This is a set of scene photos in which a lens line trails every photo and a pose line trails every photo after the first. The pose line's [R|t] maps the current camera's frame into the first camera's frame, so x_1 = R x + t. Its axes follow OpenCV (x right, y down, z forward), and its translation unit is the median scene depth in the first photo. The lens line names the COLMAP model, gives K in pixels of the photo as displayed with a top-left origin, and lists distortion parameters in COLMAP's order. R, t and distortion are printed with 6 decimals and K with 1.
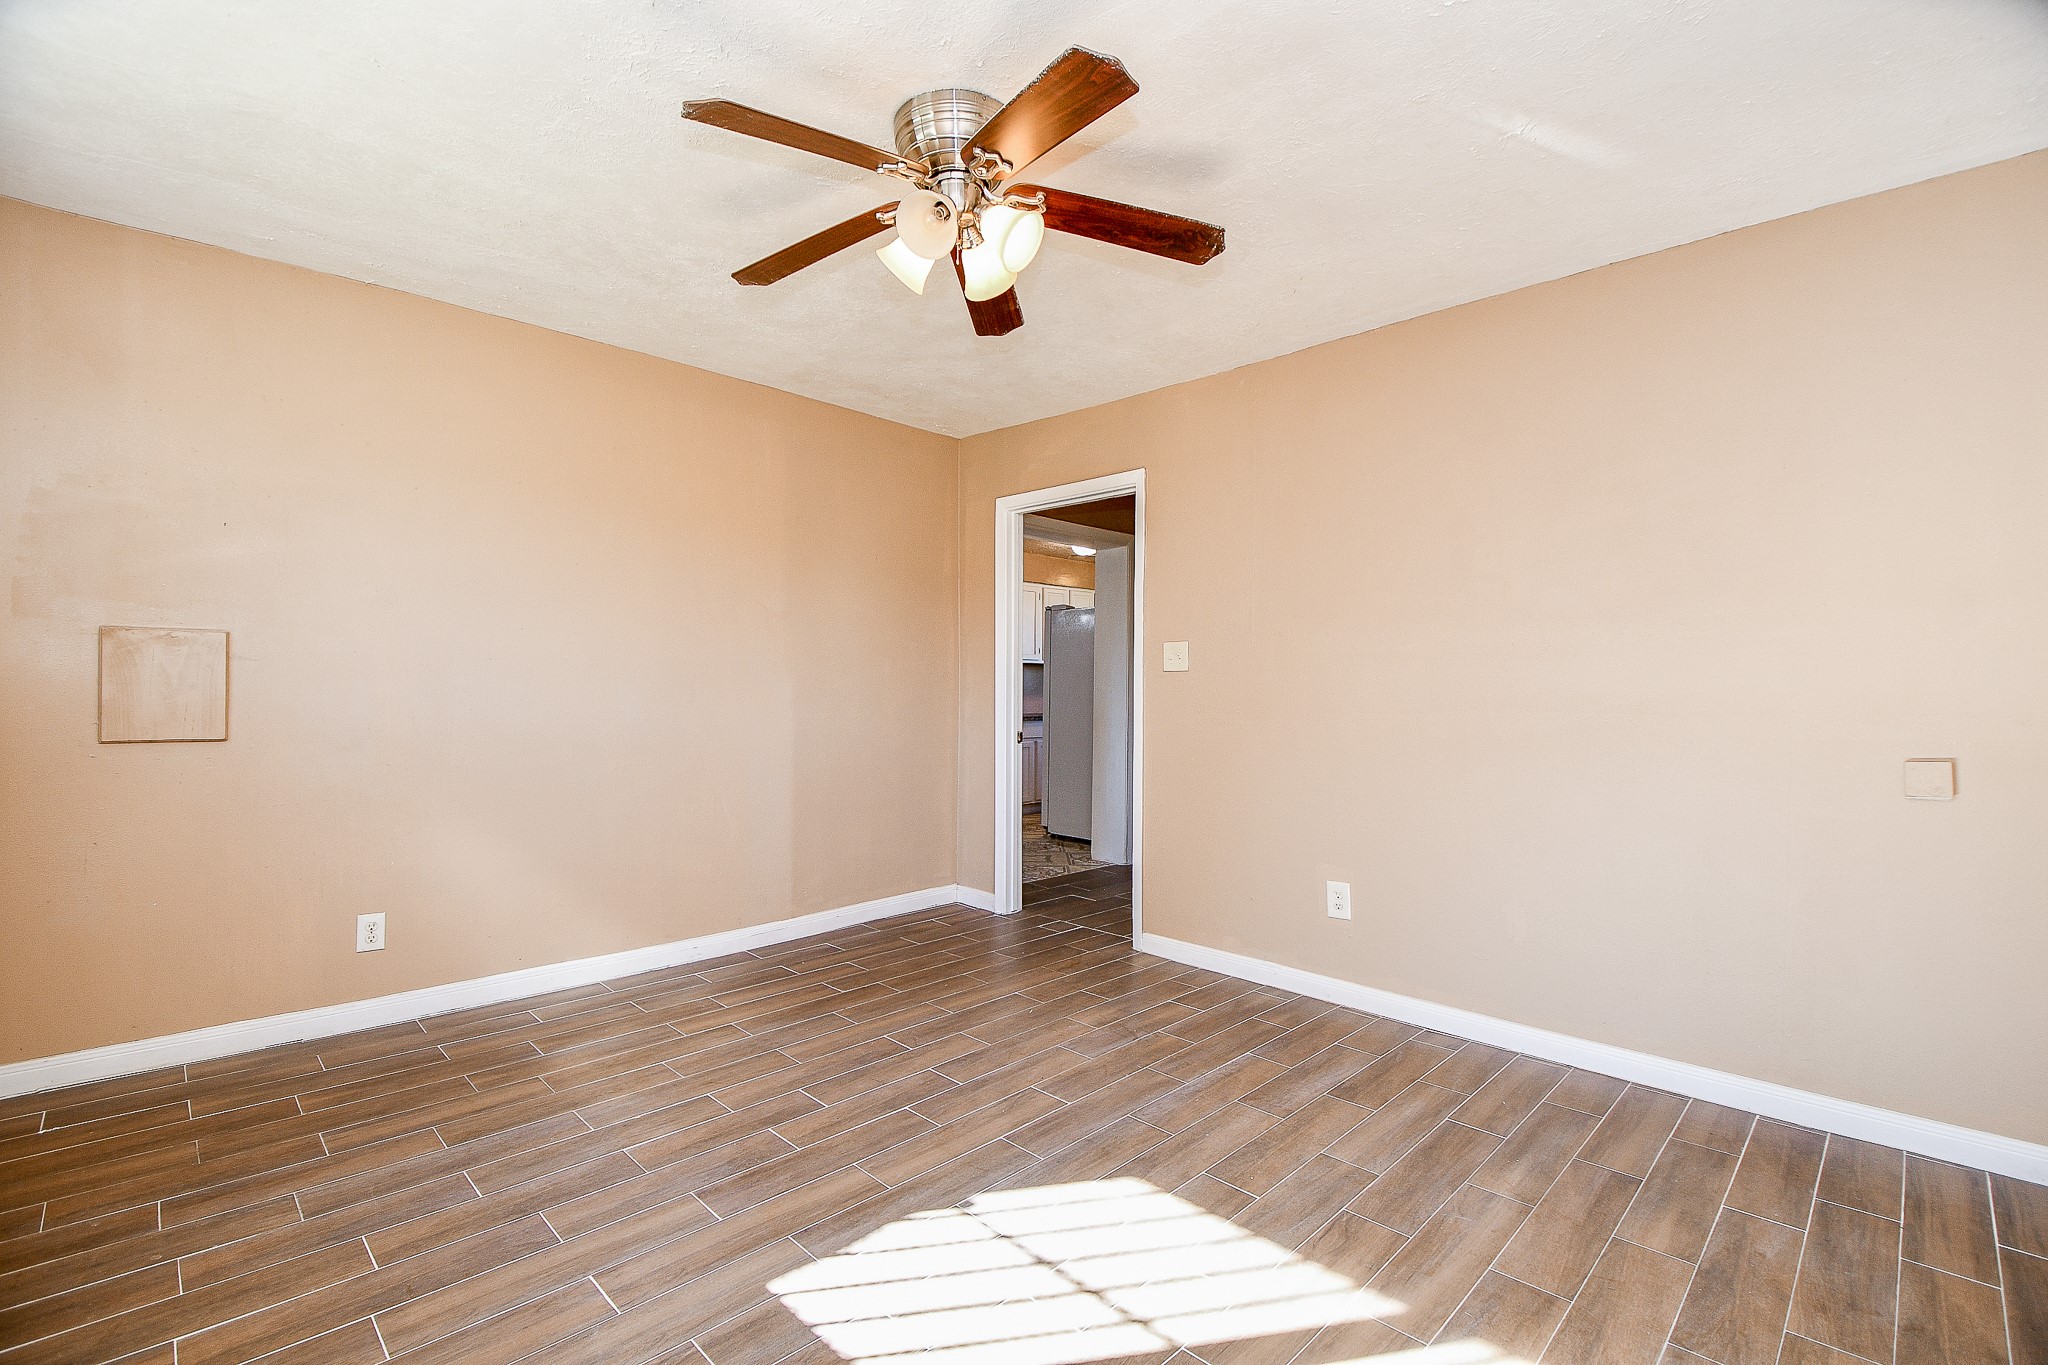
lens RADIAL K [[904.0, 0, 1028.3], [0, 904.0, 690.6], [0, 0, 1]] dist [0.004756, -0.015688]
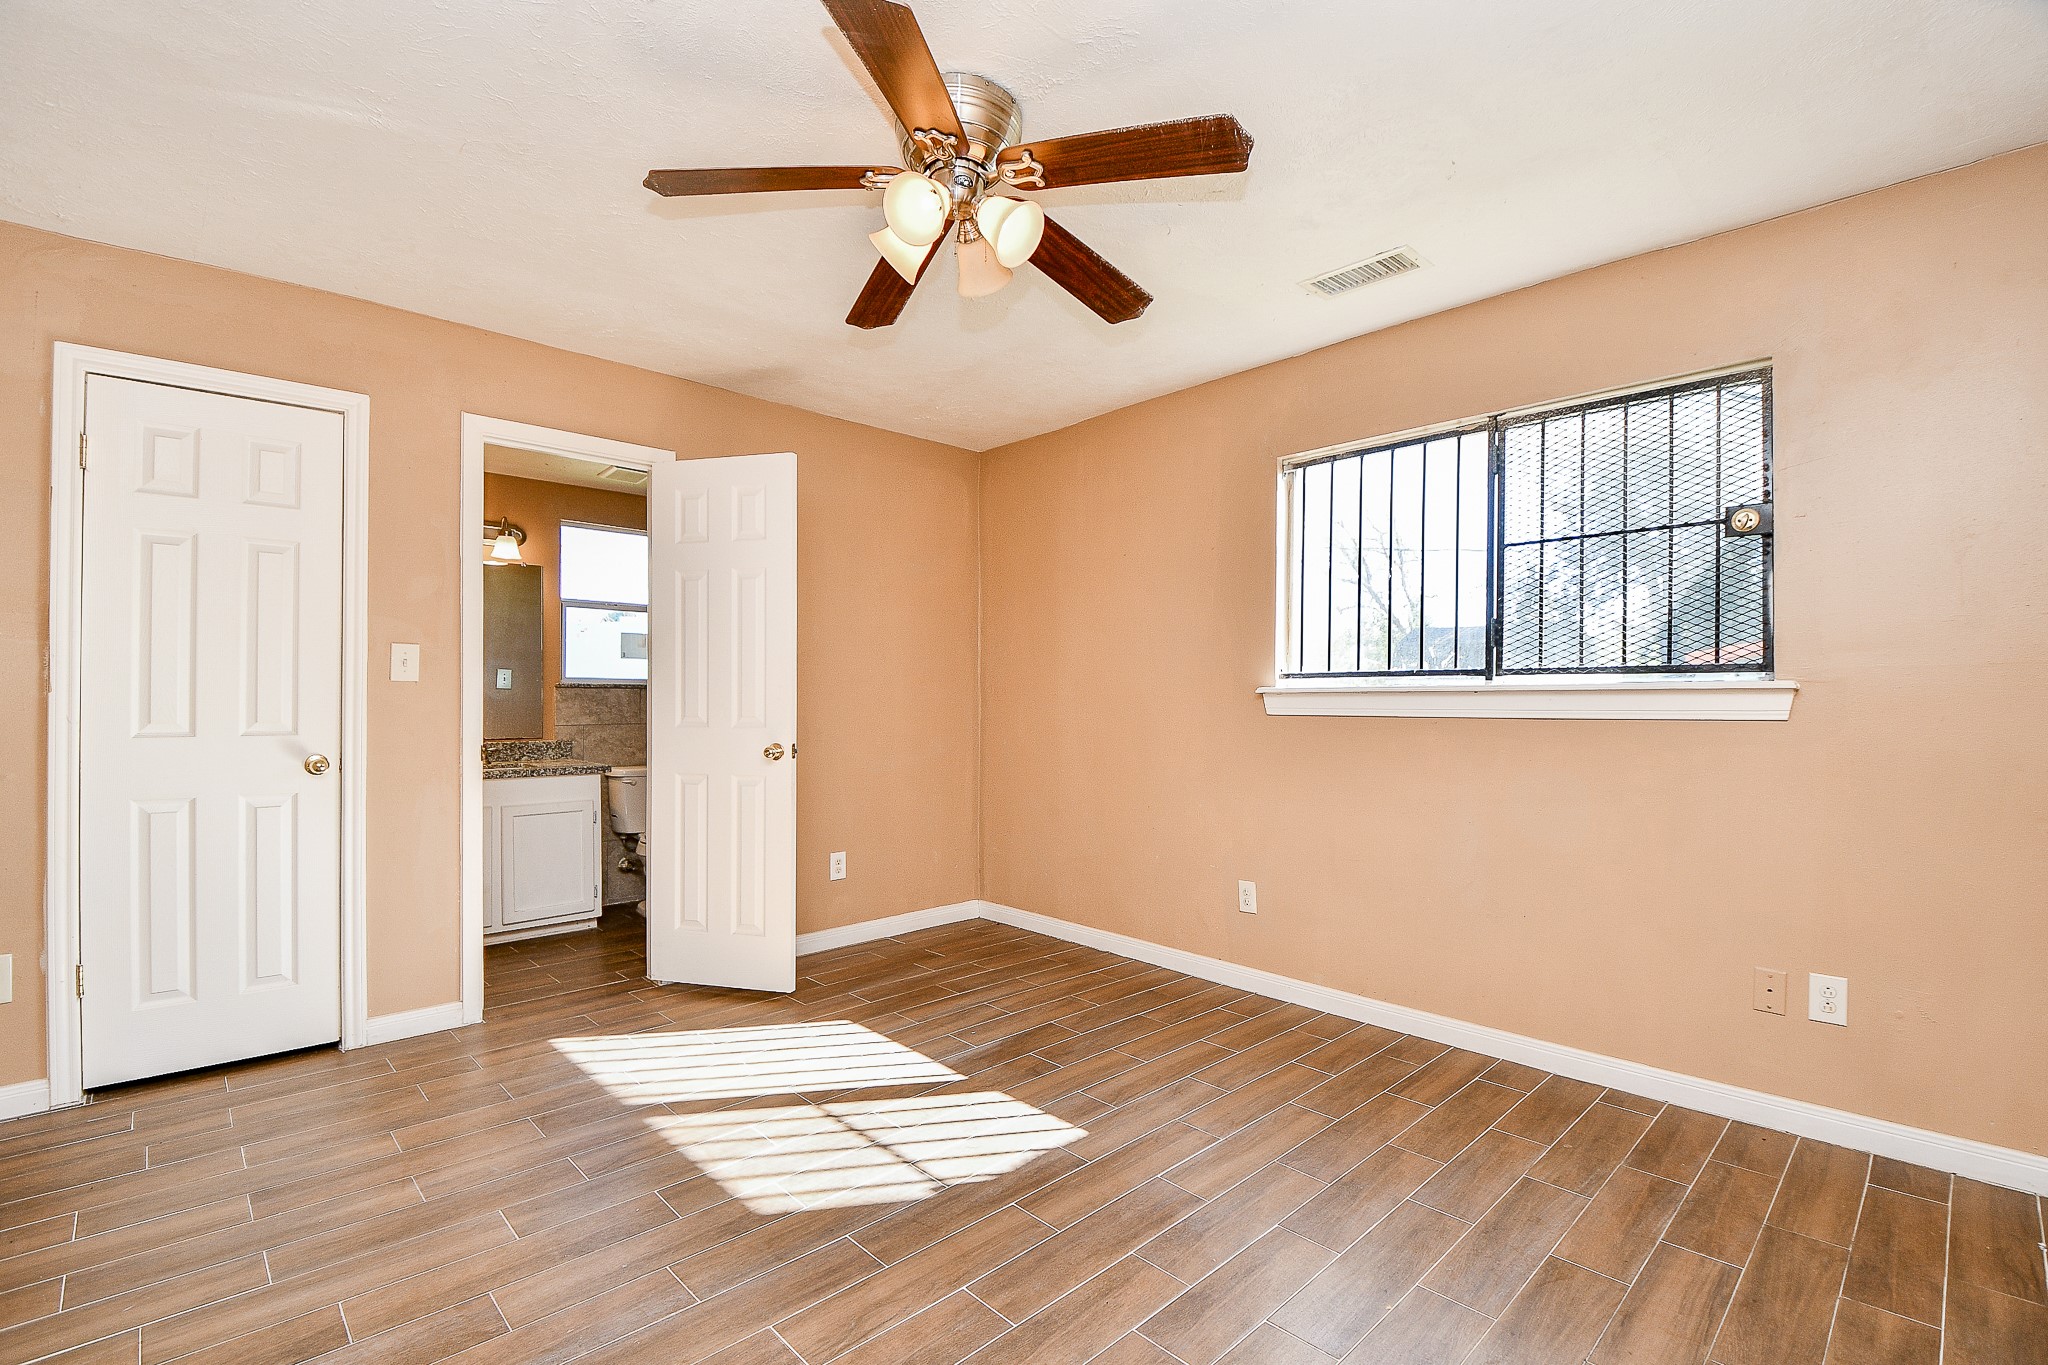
lens RADIAL K [[904.0, 0, 1025.5], [0, 904.0, 695.5], [0, 0, 1]] dist [0.004756, -0.015688]
pose [[-0.999709, -0.010391, 0.021768, -0.145401], [-0.010401, 0.999946, -0.000345, -0.007060], [-0.021763, -0.000571, -0.999763, 1.593054]]
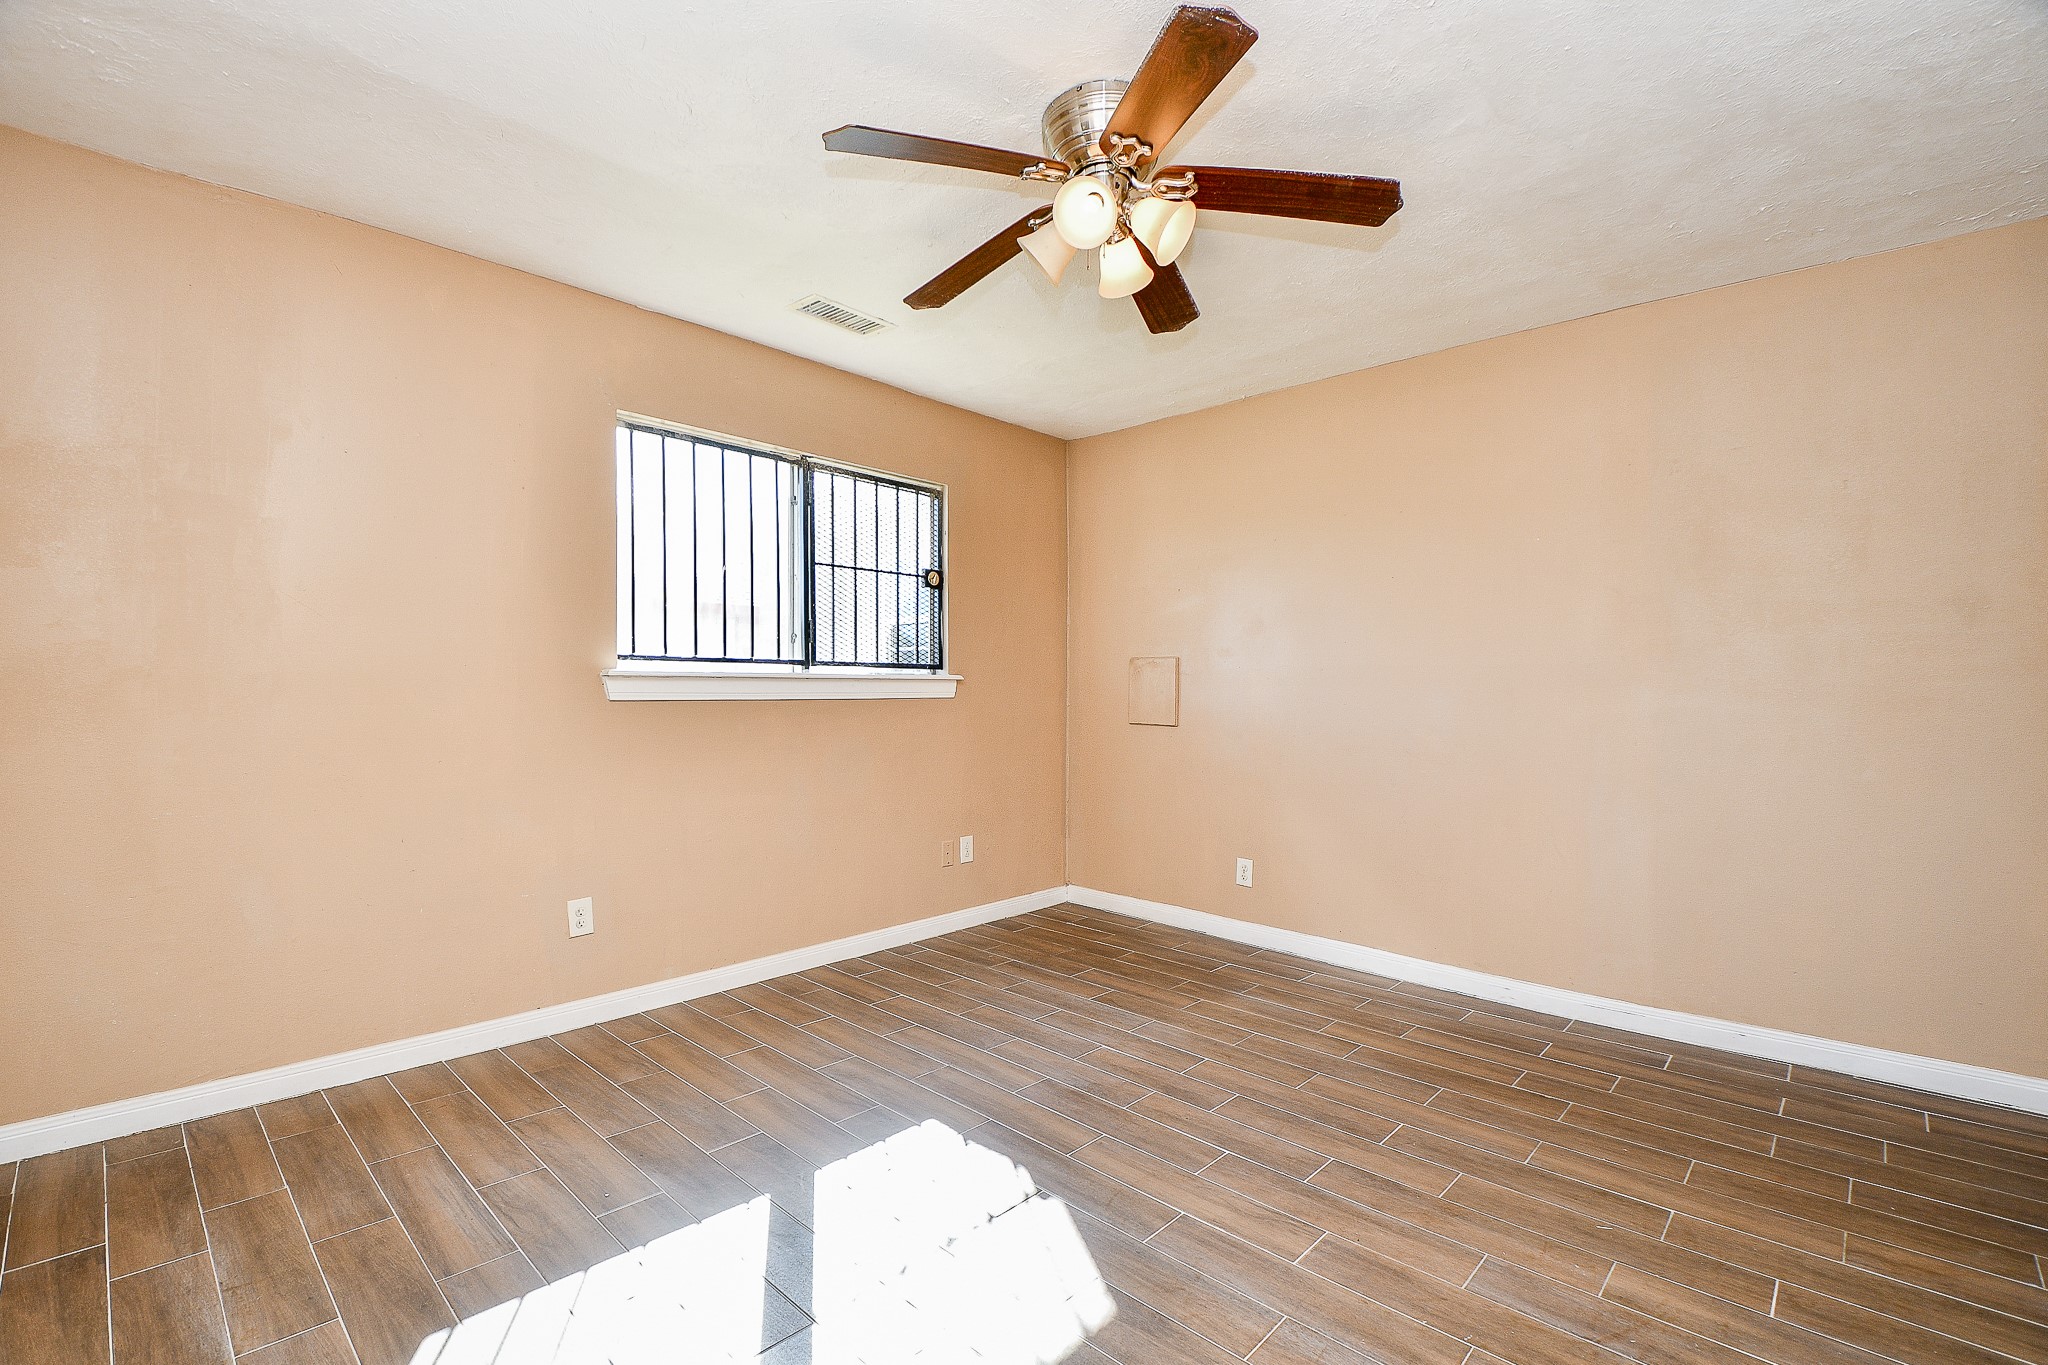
lens RADIAL K [[904.0, 0, 1021.2], [0, 904.0, 695.3], [0, 0, 1]] dist [0.004756, -0.015688]
pose [[0.020385, -0.000310, -0.999792, 0.733434], [-0.011419, 0.999935, -0.000542, 0.005029], [0.999727, 0.011428, 0.020380, 0.732913]]
